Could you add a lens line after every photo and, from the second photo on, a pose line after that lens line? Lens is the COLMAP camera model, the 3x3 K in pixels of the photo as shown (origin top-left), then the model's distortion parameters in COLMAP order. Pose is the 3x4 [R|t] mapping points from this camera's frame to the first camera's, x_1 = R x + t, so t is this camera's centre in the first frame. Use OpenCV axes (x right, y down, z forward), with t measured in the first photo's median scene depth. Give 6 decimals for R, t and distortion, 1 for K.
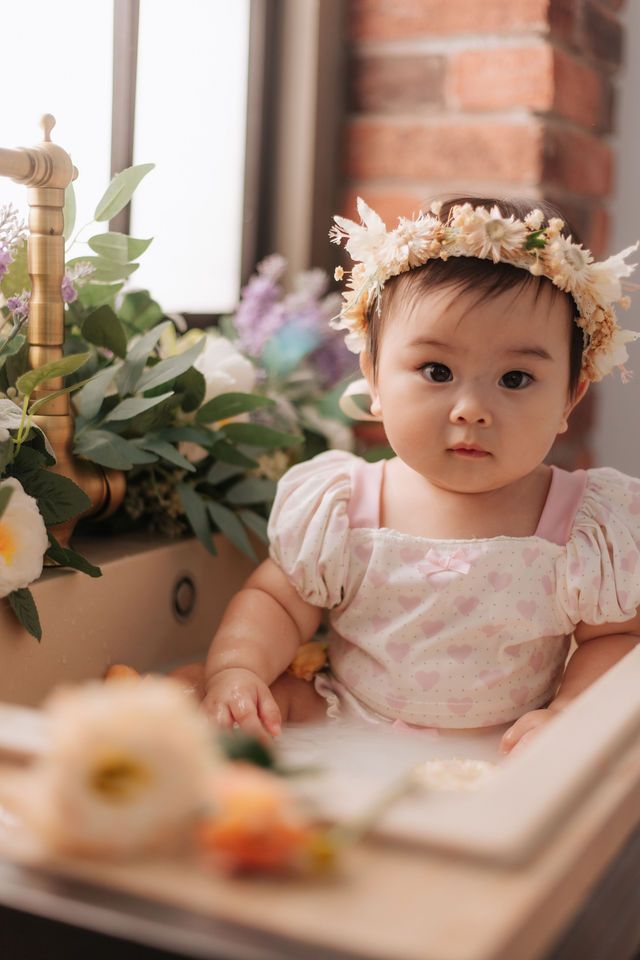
lens RADIAL K [[1398.6, 0, 296.5], [0, 1398.6, 487.1], [0, 0, 1]] dist [-0.008691, 0.000000]
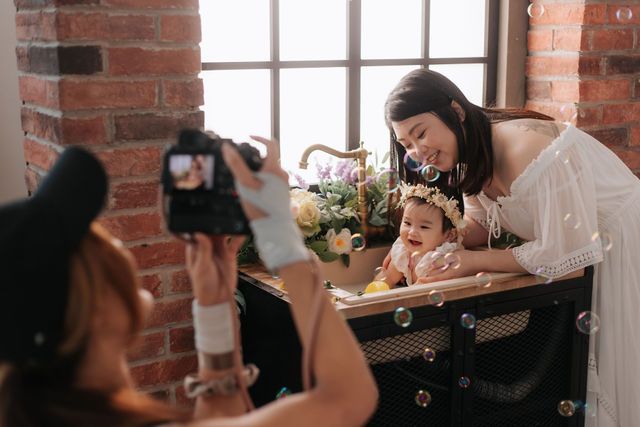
lens RADIAL K [[932.4, 0, 318.5], [0, 932.4, 215.4], [0, 0, 1]] dist [-0.008691, 0.000000]
pose [[0.822204, 0.065509, -0.565411, 2.240809], [-0.041944, 0.997627, 0.054591, -0.328354], [0.567645, -0.021170, 0.823001, -2.362267]]
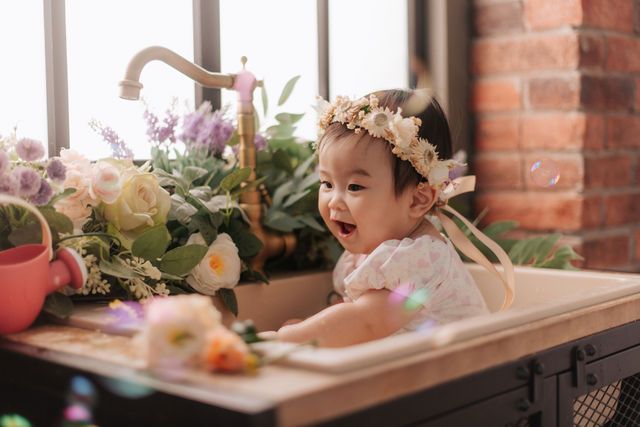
lens RADIAL K [[932.4, 0, 319.5], [0, 932.4, 209.6], [0, 0, 1]] dist [-0.008691, 0.000000]
pose [[0.953979, -0.044779, -0.296511, 0.540233], [0.017170, 0.995322, -0.095073, 0.145732], [0.299381, 0.085606, 0.950285, -0.395365]]
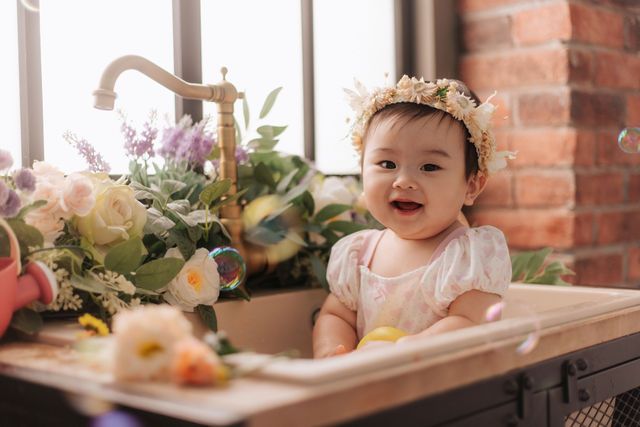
lens RADIAL K [[932.4, 0, 322.6], [0, 932.4, 212.7], [0, 0, 1]] dist [-0.008691, 0.000000]
pose [[0.955876, -0.059271, -0.287728, 0.548317], [0.023766, 0.991827, -0.125359, 0.181007], [0.292807, 0.112989, 0.949472, -0.316868]]
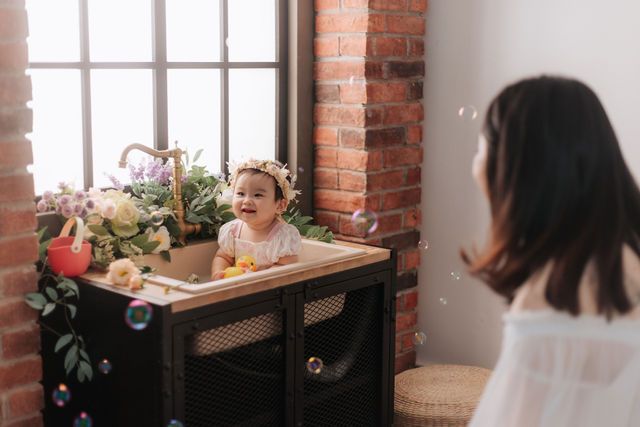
lens RADIAL K [[932.4, 0, 315.8], [0, 932.4, 212.9], [0, 0, 1]] dist [-0.008691, 0.000000]
pose [[0.957487, 0.011435, -0.288250, 1.805478], [-0.006952, 0.999839, 0.016572, -0.162815], [0.288393, -0.013863, 0.957412, -2.756478]]
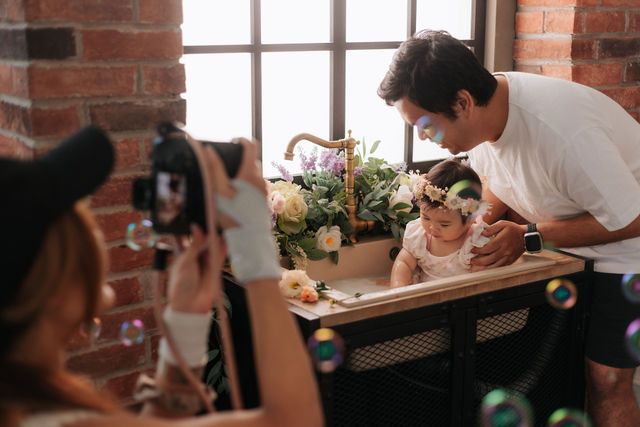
lens RADIAL K [[932.4, 0, 323.8], [0, 932.4, 218.2], [0, 0, 1]] dist [-0.008691, 0.000000]
pose [[0.858091, 0.070055, -0.508697, 1.905891], [-0.036538, 0.996469, 0.075596, -0.366762], [0.512196, -0.046281, 0.857621, -2.231519]]
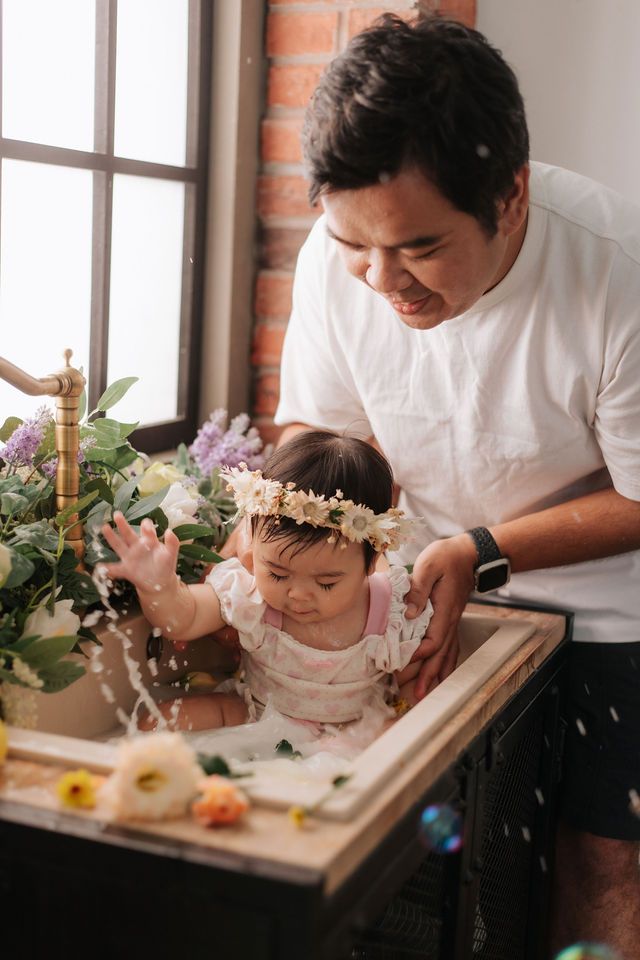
lens RADIAL K [[1398.6, 0, 320.2], [0, 1398.6, 482.7], [0, 0, 1]] dist [-0.008691, 0.000000]
pose [[0.996533, -0.007954, 0.082813, -0.048617], [0.005999, 0.999698, 0.023831, -0.262308], [-0.082978, -0.023251, 0.996280, -0.992458]]
